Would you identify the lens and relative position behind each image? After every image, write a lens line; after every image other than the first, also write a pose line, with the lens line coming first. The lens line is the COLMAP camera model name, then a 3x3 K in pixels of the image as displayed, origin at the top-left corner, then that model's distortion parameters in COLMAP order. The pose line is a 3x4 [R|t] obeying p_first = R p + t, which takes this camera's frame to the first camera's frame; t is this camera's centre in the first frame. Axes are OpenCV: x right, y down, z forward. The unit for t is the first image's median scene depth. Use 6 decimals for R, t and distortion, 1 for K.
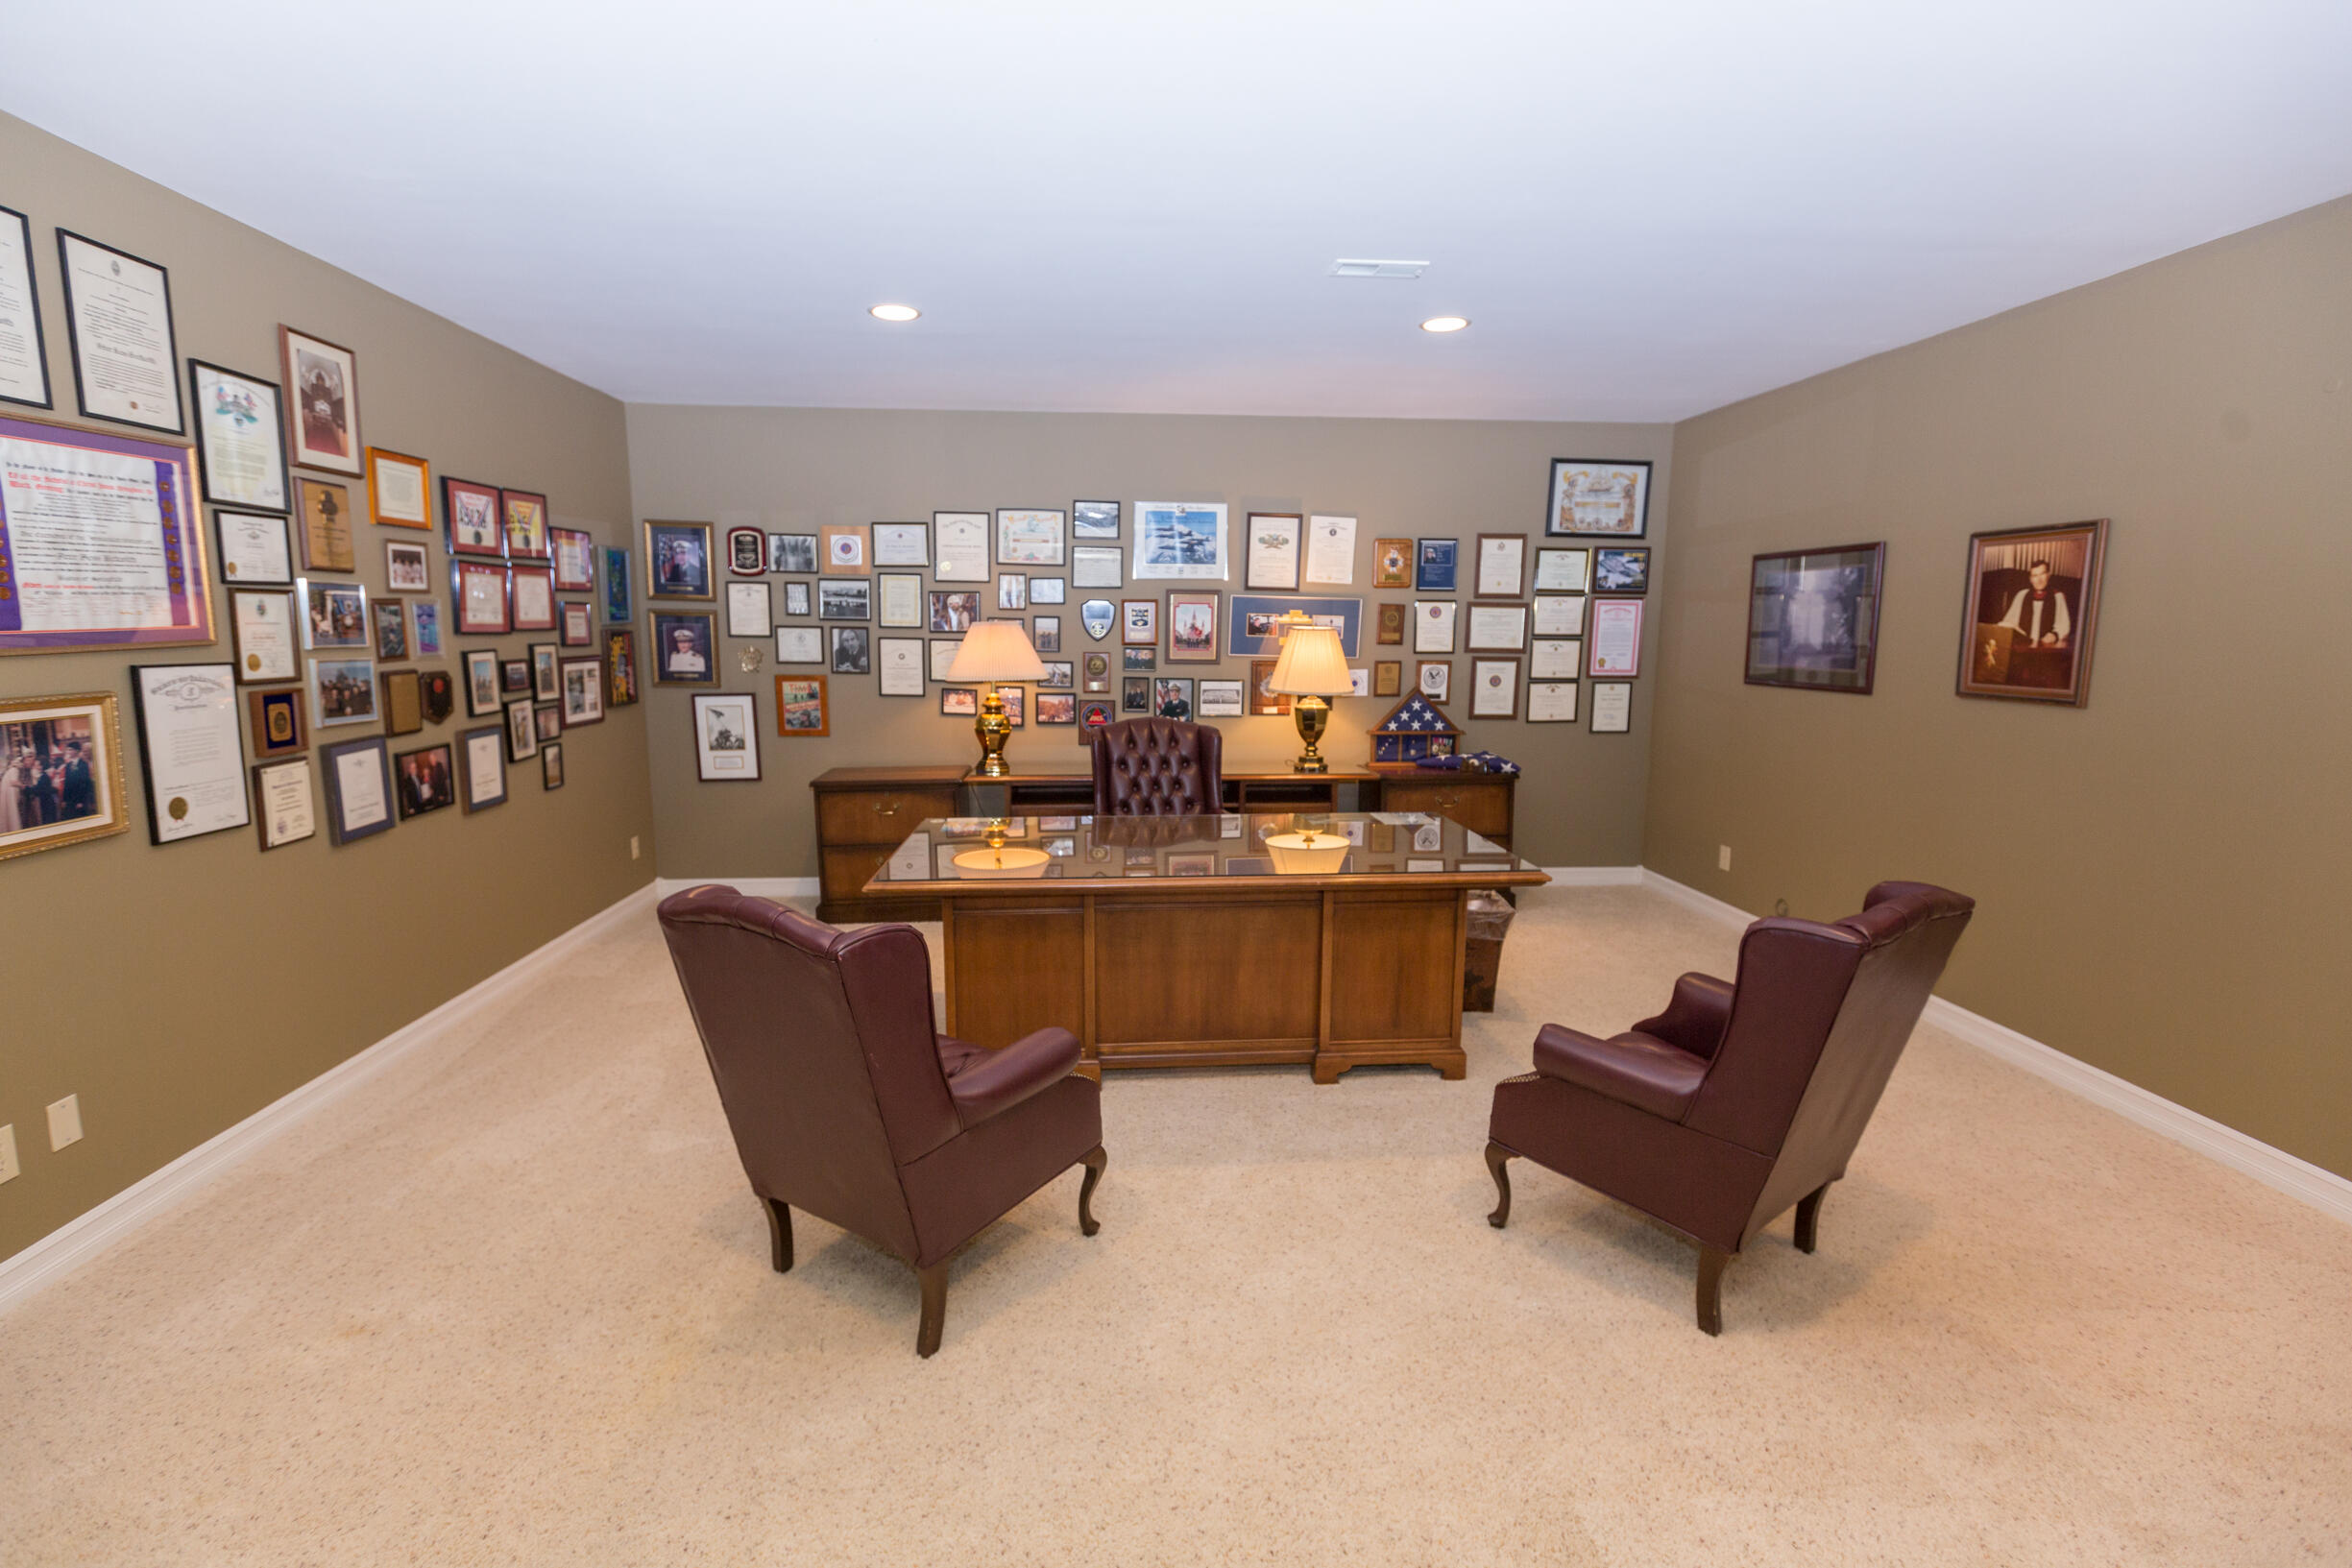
lens RADIAL K [[1039.5, 0, 1174.7], [0, 1039.5, 769.4], [0, 0, 1]] dist [0.003823, -0.001482]
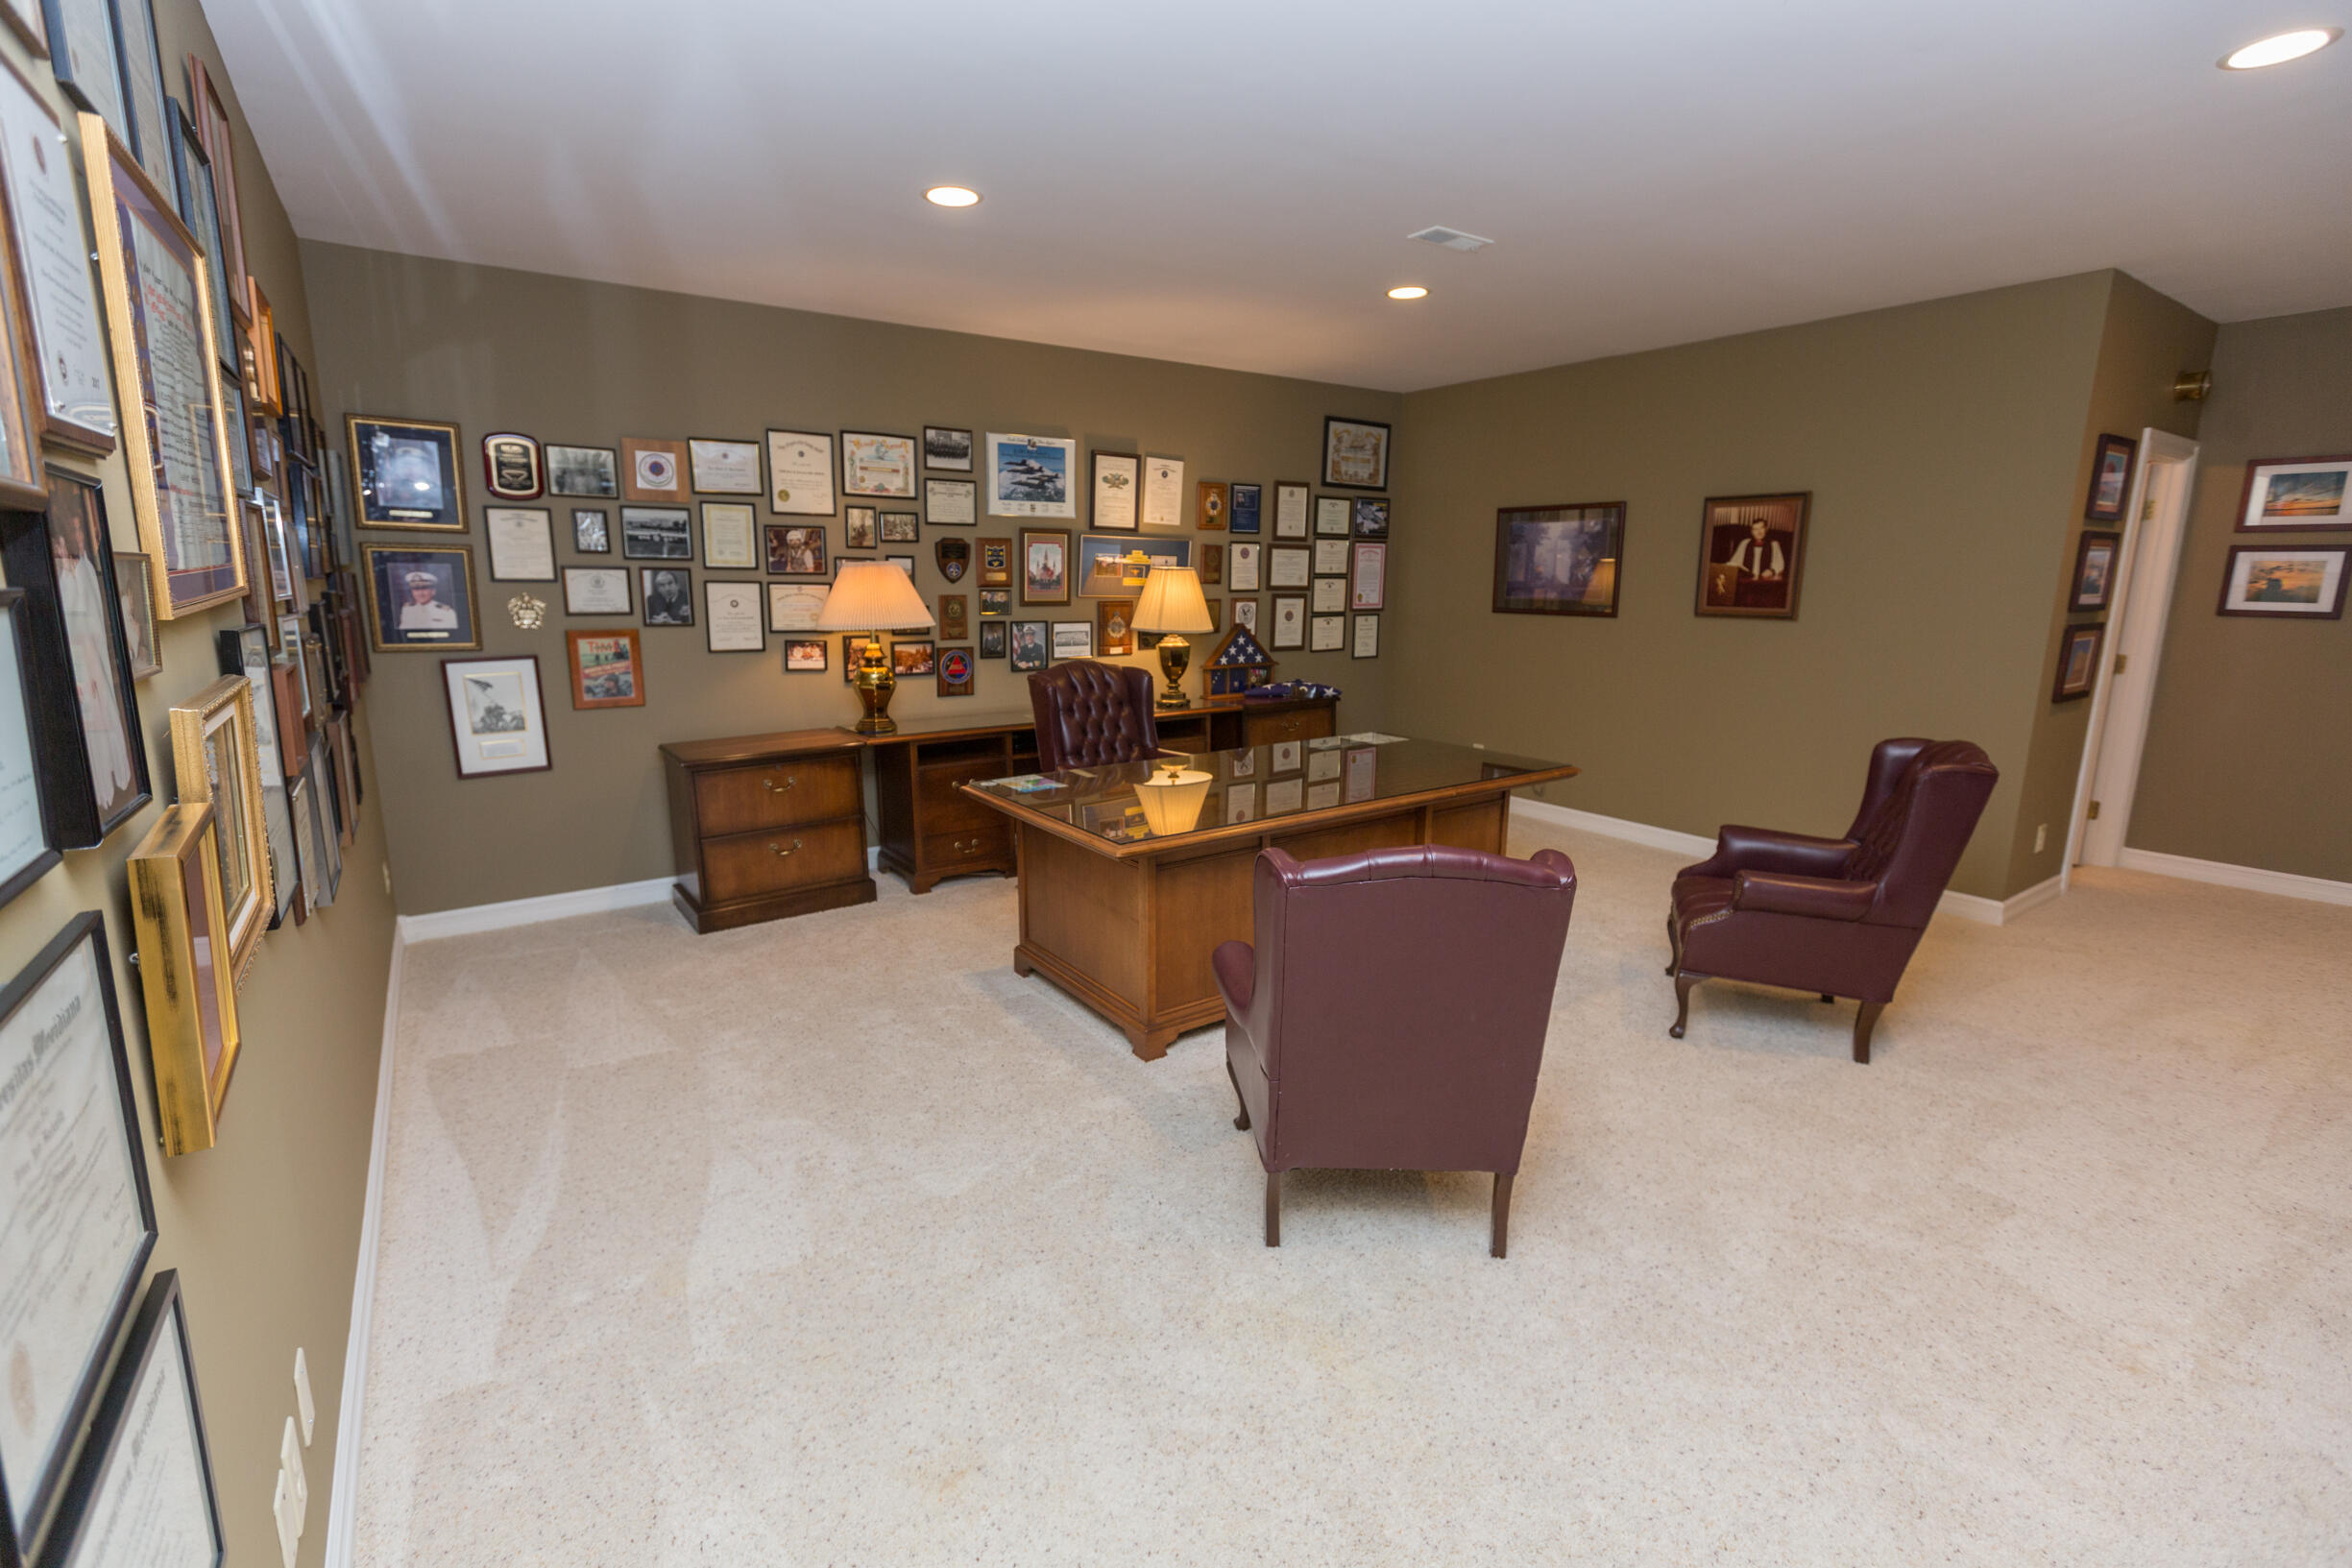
lens RADIAL K [[1039.5, 0, 1167.4], [0, 1039.5, 772.1], [0, 0, 1]] dist [0.003823, -0.001482]
pose [[0.861809, -0.099645, 0.497348, -0.392914], [0.071353, 0.994580, 0.075625, -0.012682], [-0.502188, -0.029687, 0.864249, 0.102114]]
